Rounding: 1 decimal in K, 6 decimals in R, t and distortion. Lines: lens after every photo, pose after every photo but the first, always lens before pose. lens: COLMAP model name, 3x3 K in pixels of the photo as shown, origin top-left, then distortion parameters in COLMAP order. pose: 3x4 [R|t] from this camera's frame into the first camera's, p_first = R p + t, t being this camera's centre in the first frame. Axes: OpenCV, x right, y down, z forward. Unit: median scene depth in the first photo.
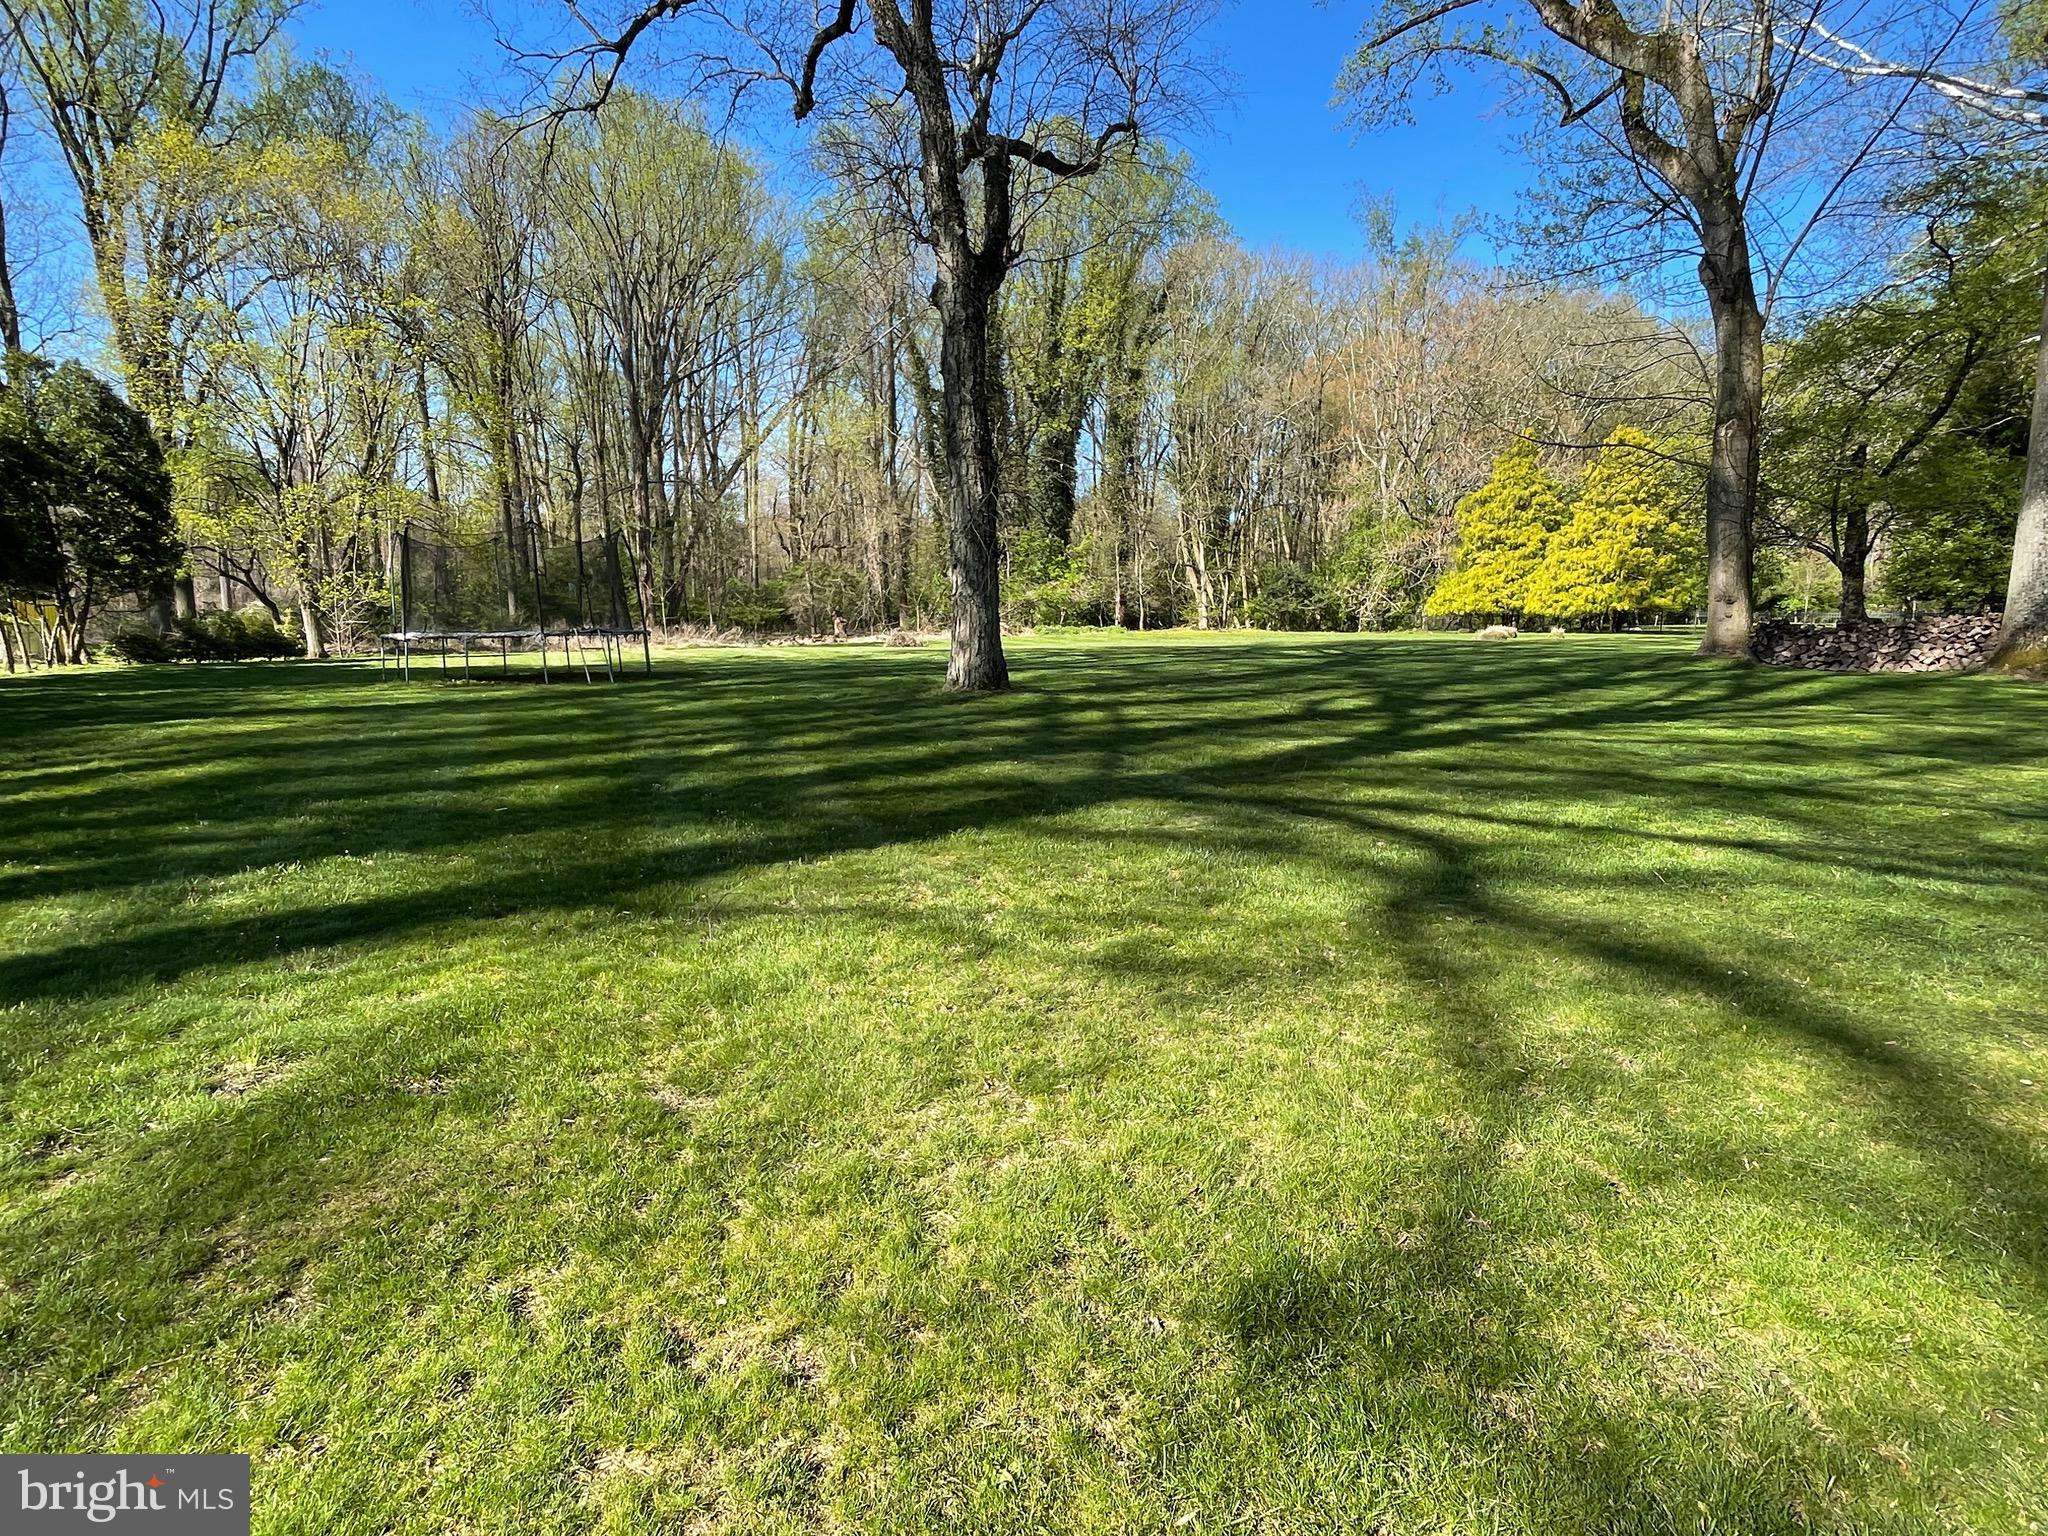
lens RADIAL K [[1076.9, 0, 1024.0], [0, 1076.9, 768.0], [0, 0, 1]] dist [-0.022067, 0.000035]
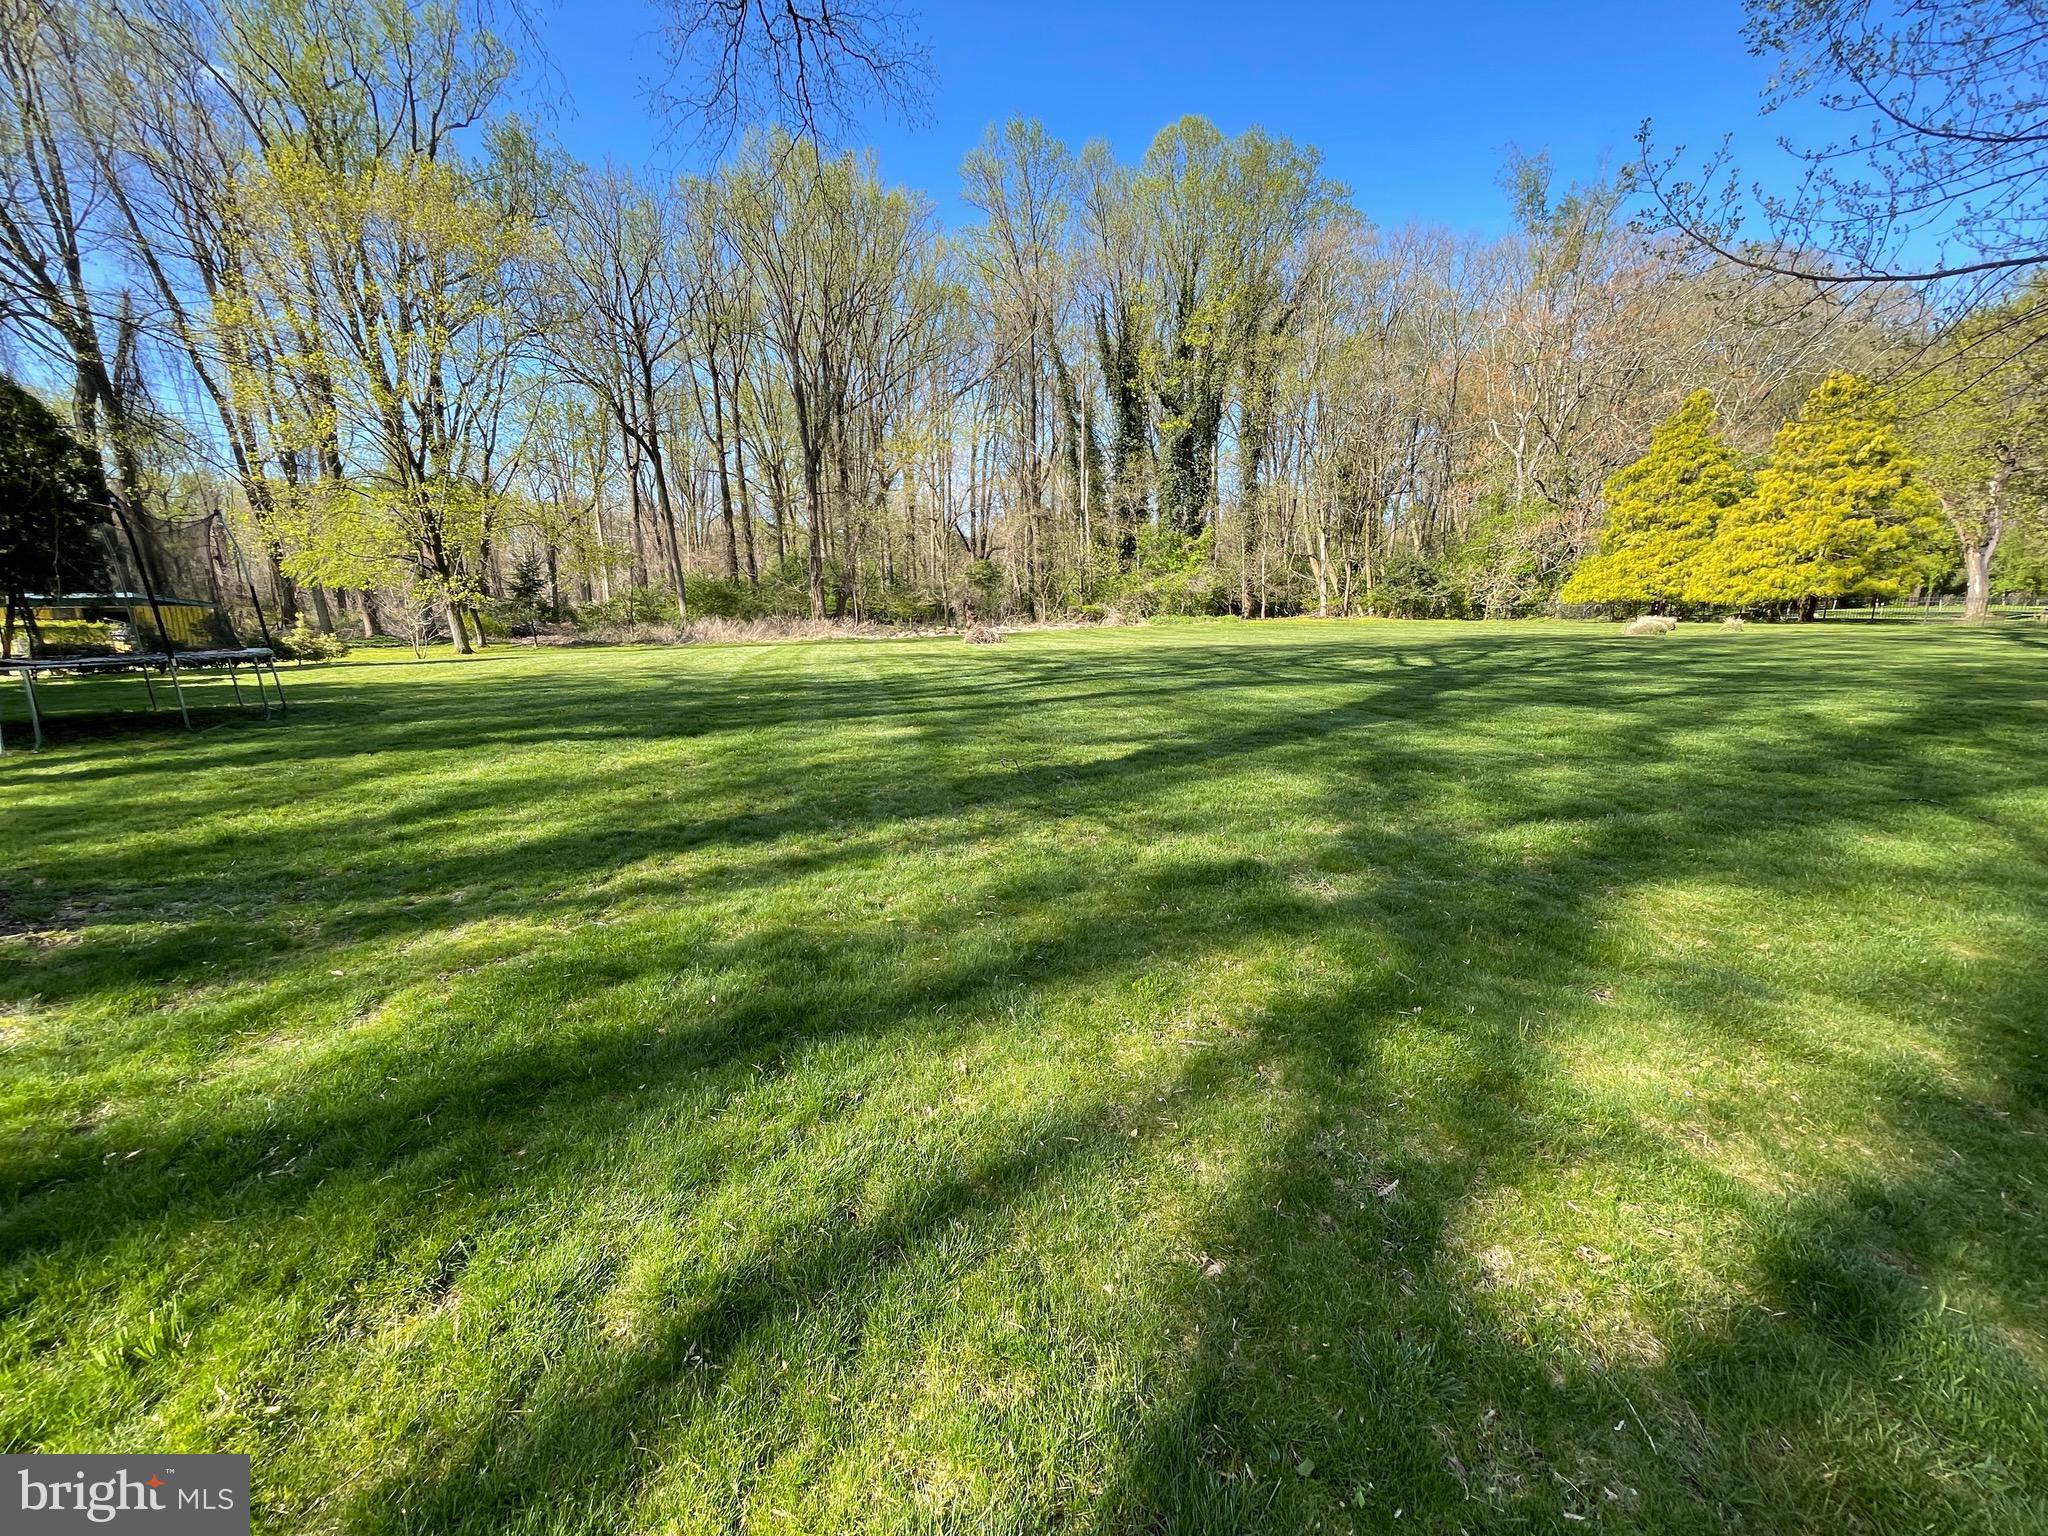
lens RADIAL K [[820.5, 0, 1024.0], [0, 820.5, 768.0], [0, 0, 1]] dist [-0.011362, 0.000477]
pose [[0.976826, 0.034024, -0.211312, 0.076158], [-0.022019, 0.998021, 0.058906, -0.032000], [0.212898, -0.052888, 0.975642, 0.206169]]
